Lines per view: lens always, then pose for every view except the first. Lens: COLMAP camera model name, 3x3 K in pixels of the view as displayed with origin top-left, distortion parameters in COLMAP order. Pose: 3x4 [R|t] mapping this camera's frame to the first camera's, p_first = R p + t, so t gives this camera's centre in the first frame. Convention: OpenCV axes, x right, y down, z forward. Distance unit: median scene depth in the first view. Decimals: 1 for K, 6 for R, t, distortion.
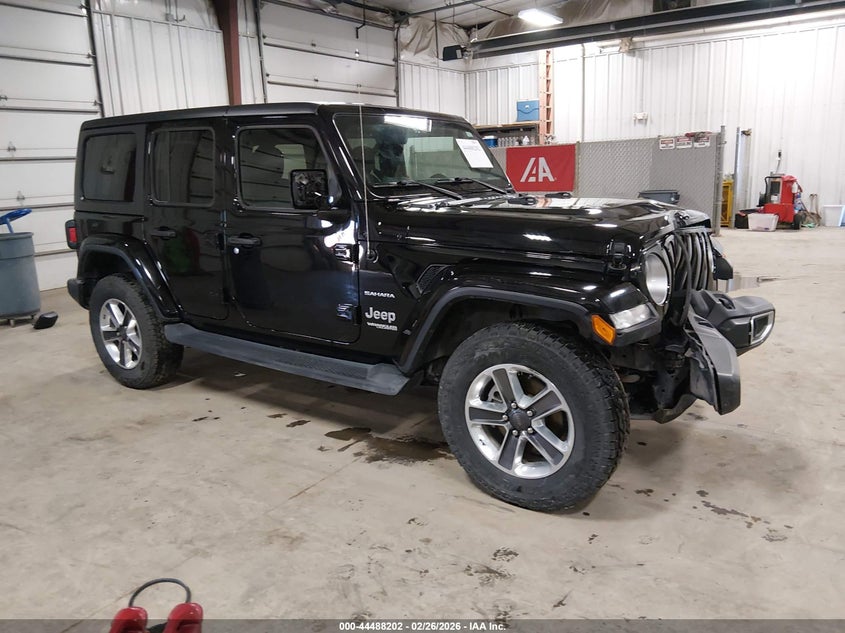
lens RADIAL K [[672.7, 0, 424.1], [0, 672.7, 312.8], [0, 0, 1]] dist [0.094868, -0.175395]
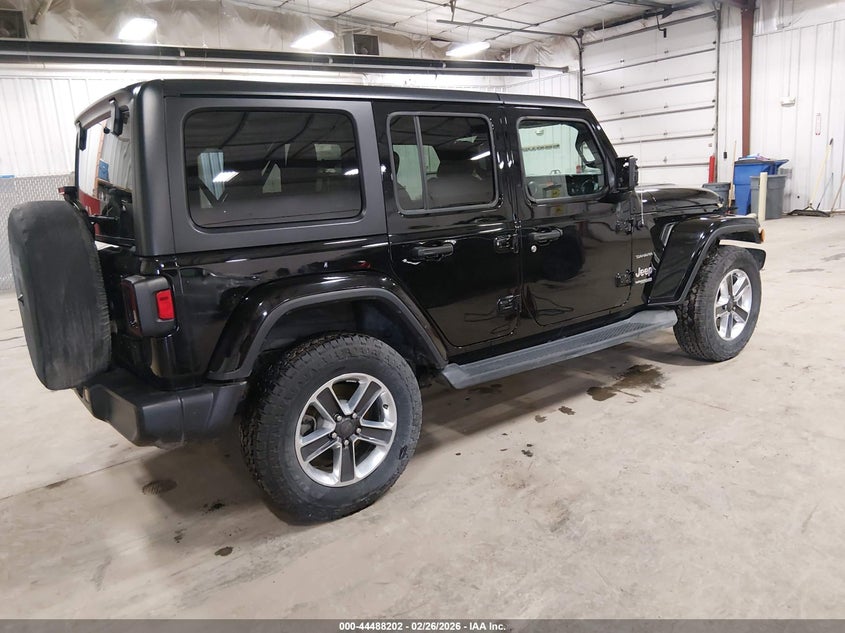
lens RADIAL K [[672.7, 0, 424.1], [0, 672.7, 312.8], [0, 0, 1]] dist [0.094868, -0.175395]
pose [[0.262172, -0.178480, 0.948373, -1.358898], [0.259104, 0.959681, 0.108980, -0.164829], [-0.929586, 0.217156, 0.297846, 0.996333]]
